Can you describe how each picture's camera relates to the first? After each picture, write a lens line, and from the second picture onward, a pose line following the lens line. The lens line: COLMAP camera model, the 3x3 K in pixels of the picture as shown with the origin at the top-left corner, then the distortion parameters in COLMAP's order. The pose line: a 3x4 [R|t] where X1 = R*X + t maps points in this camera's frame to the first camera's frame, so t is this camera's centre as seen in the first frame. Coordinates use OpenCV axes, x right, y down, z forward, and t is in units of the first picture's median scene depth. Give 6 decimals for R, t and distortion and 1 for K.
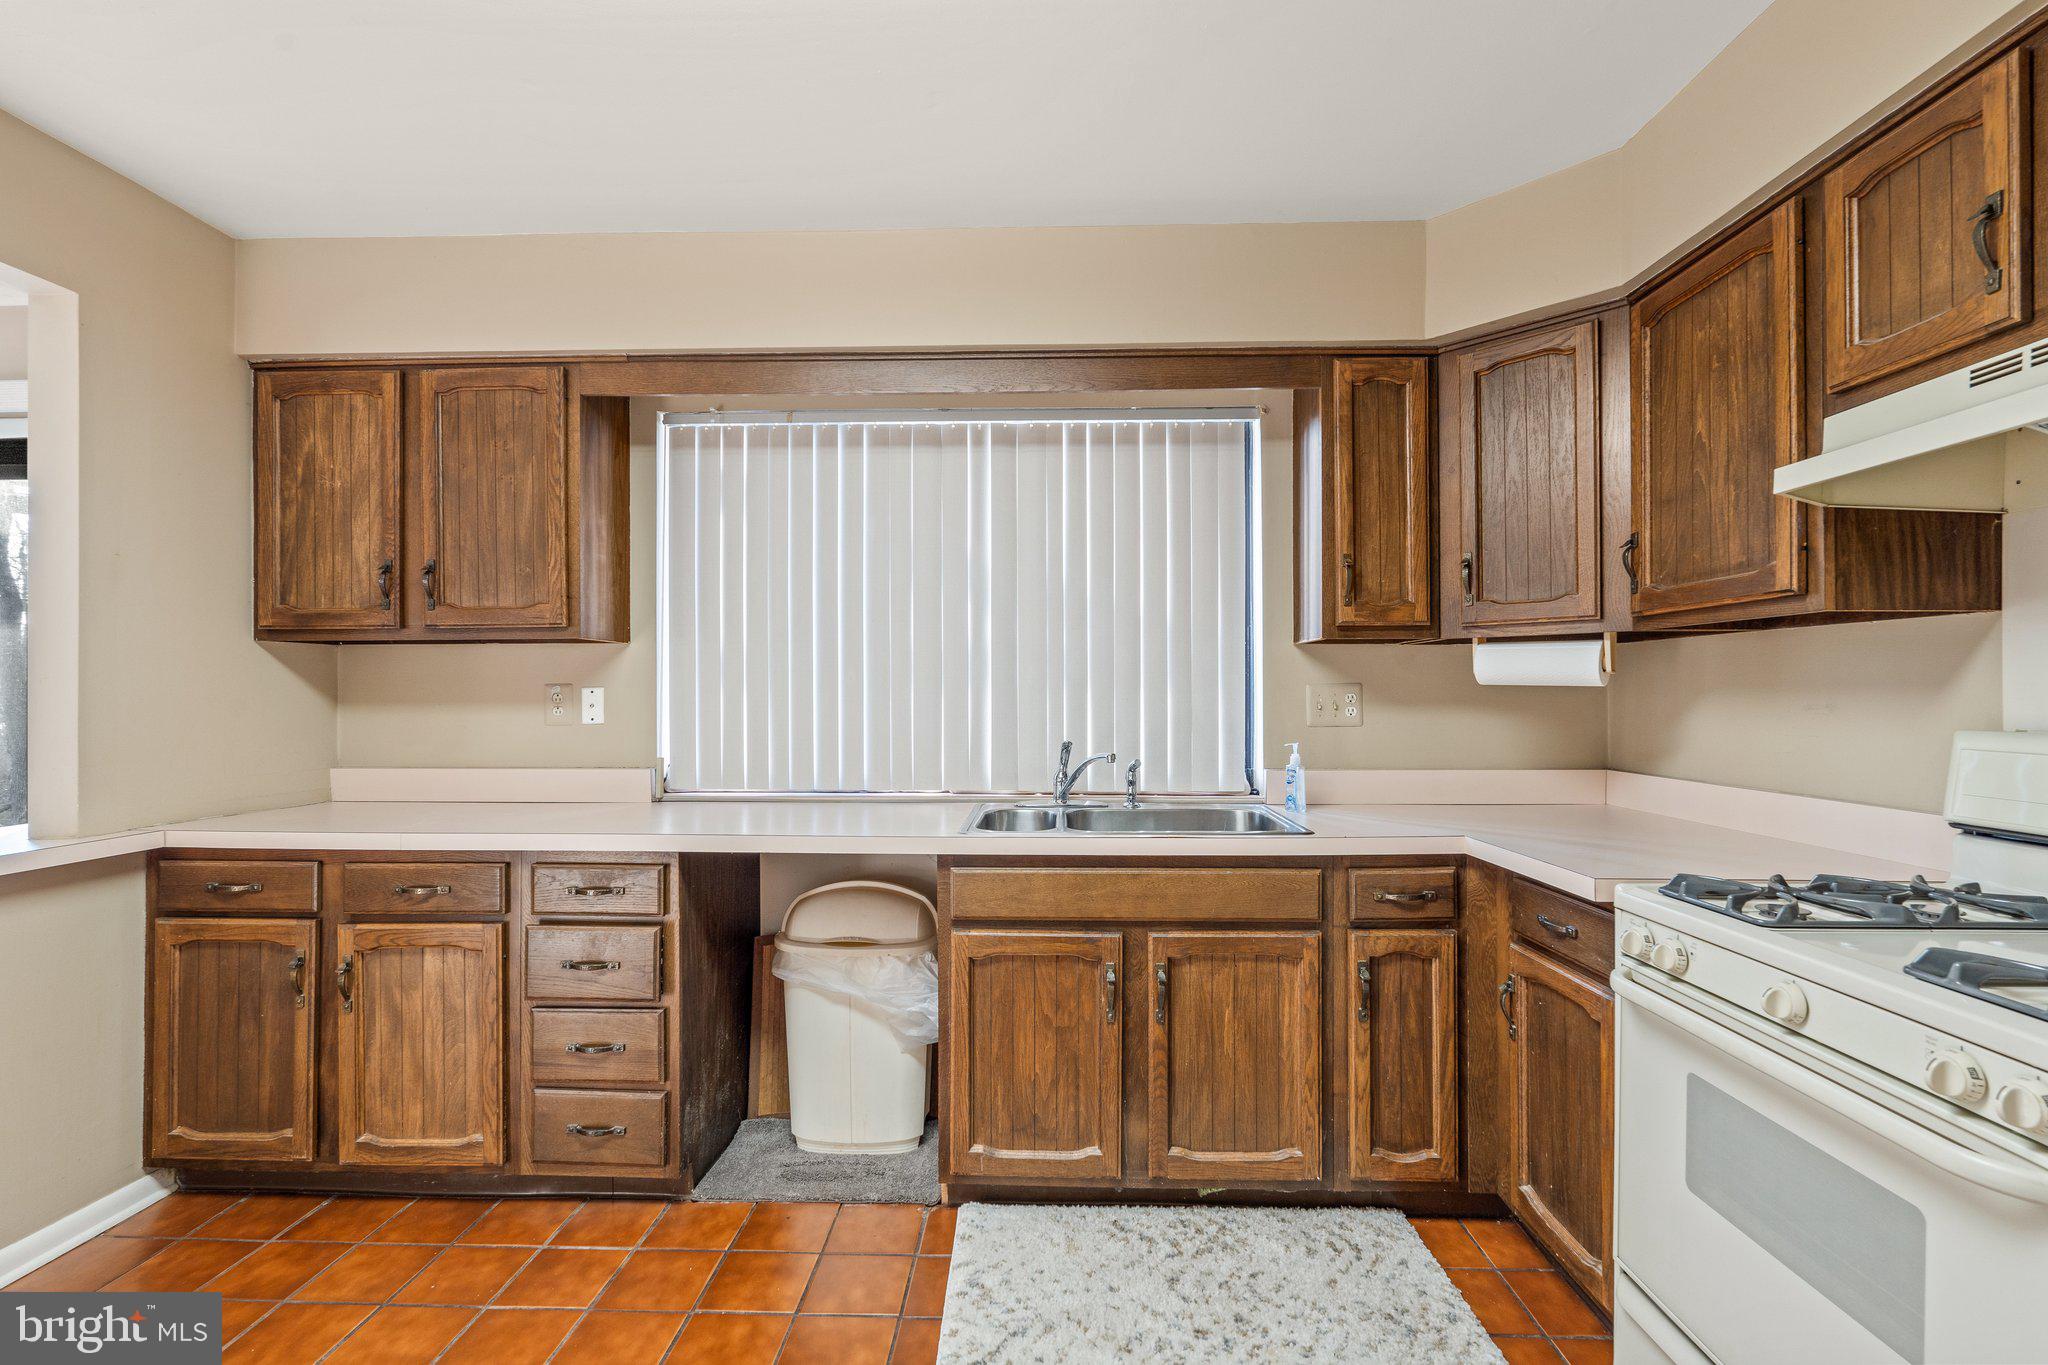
lens RADIAL K [[943.6, 0, 1014.1], [0, 943.6, 689.6], [0, 0, 1]] dist [-0.004885, 0.002595]
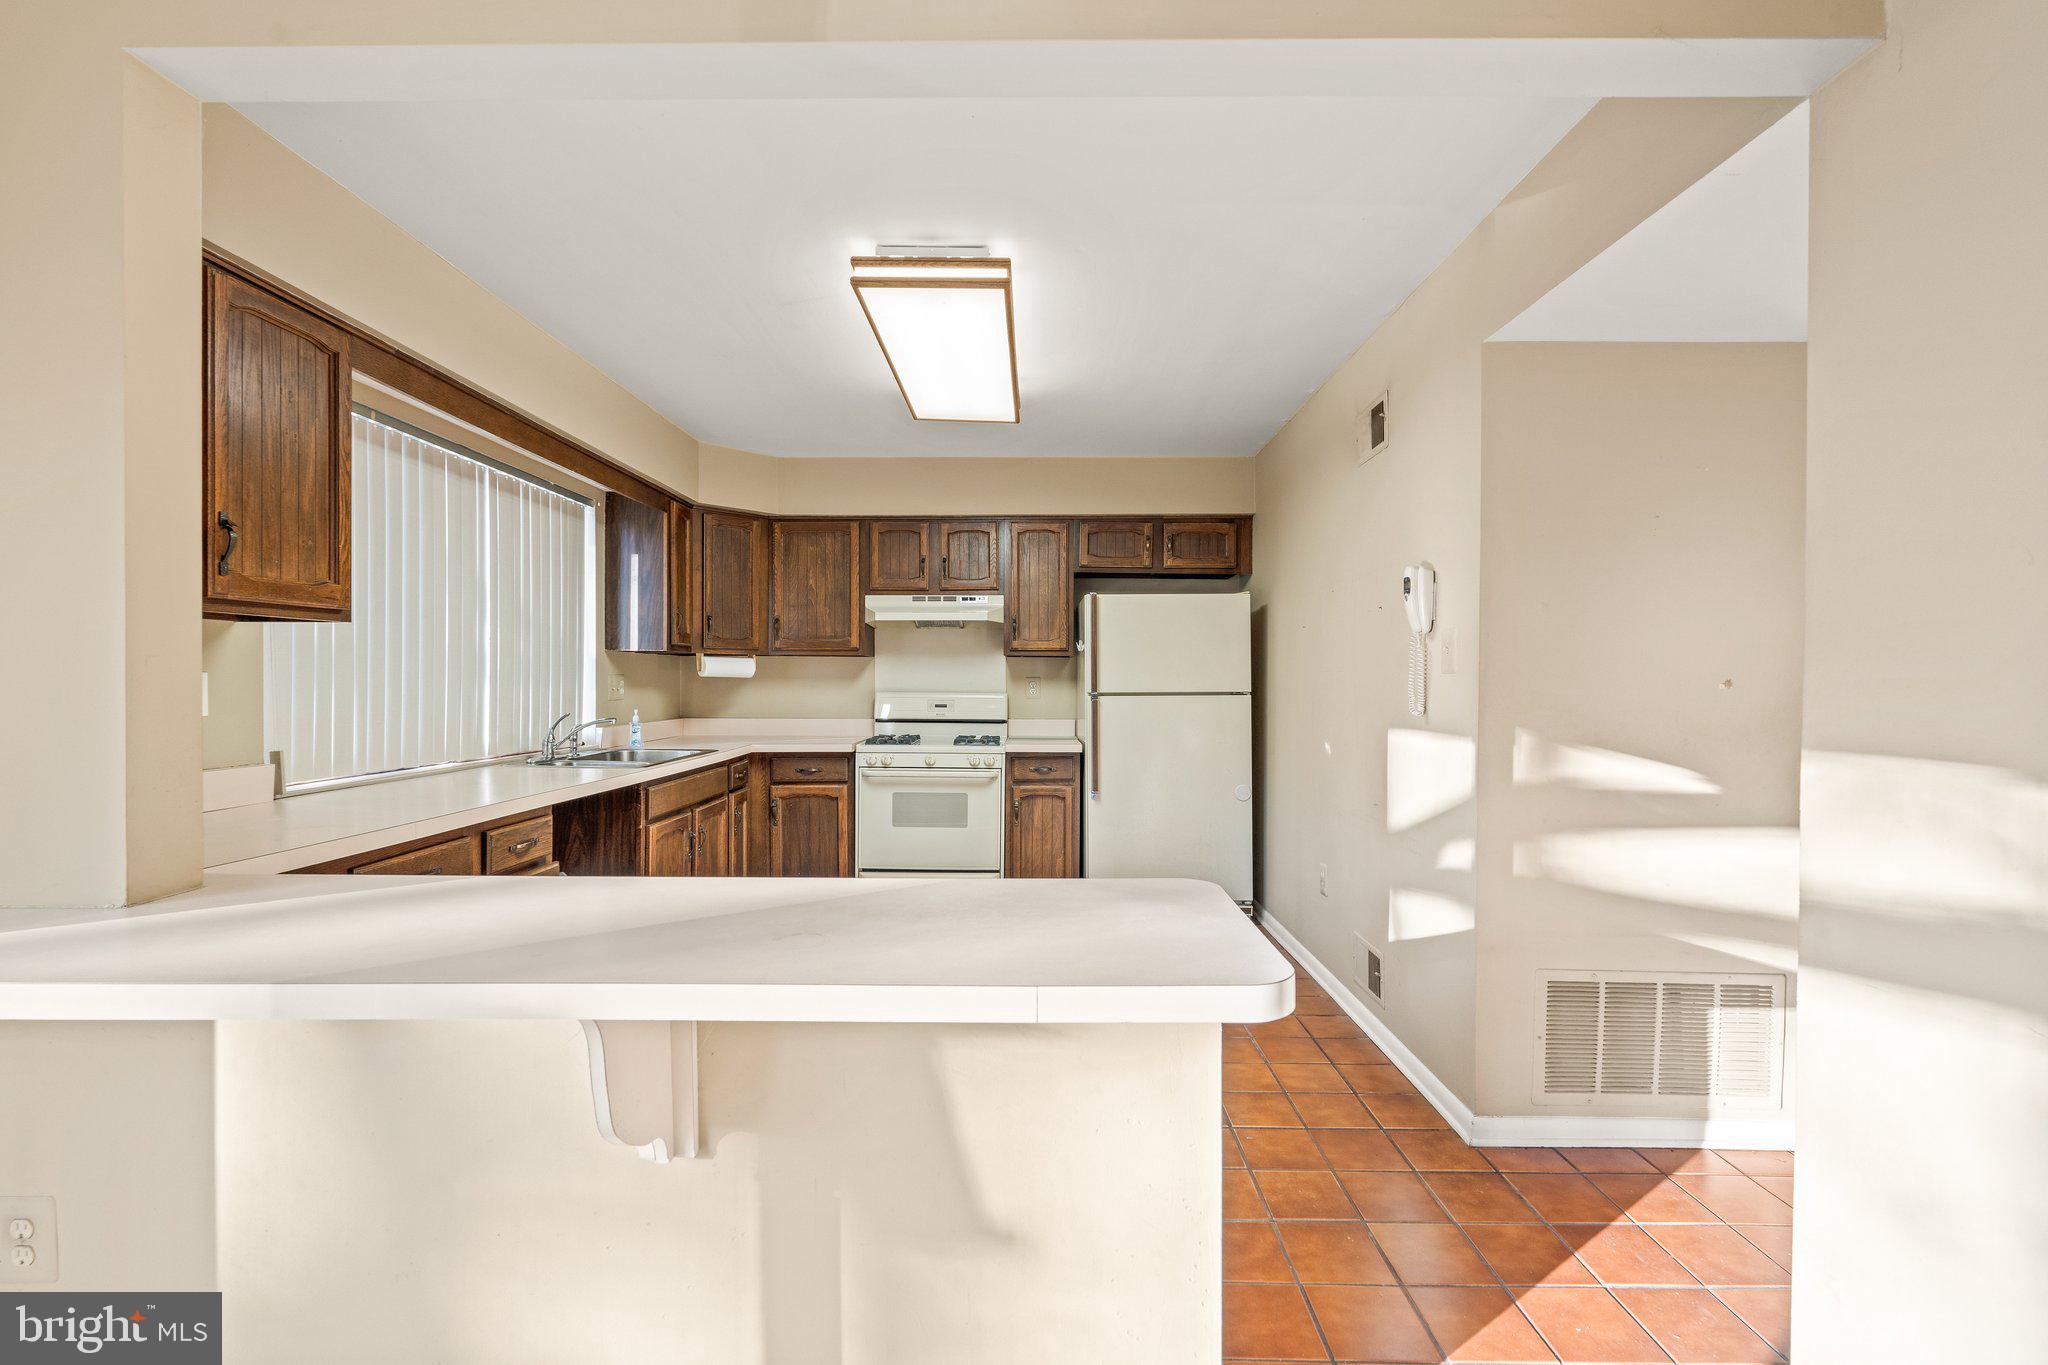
lens RADIAL K [[905.2, 0, 1013.4], [0, 905.2, 688.2], [0, 0, 1]] dist [0.003382, 0.000966]
pose [[-0.016129, -0.008382, 0.999835, -1.495373], [-0.006772, 0.999943, 0.008273, -0.000049], [-0.999847, -0.006637, -0.016185, 0.365323]]
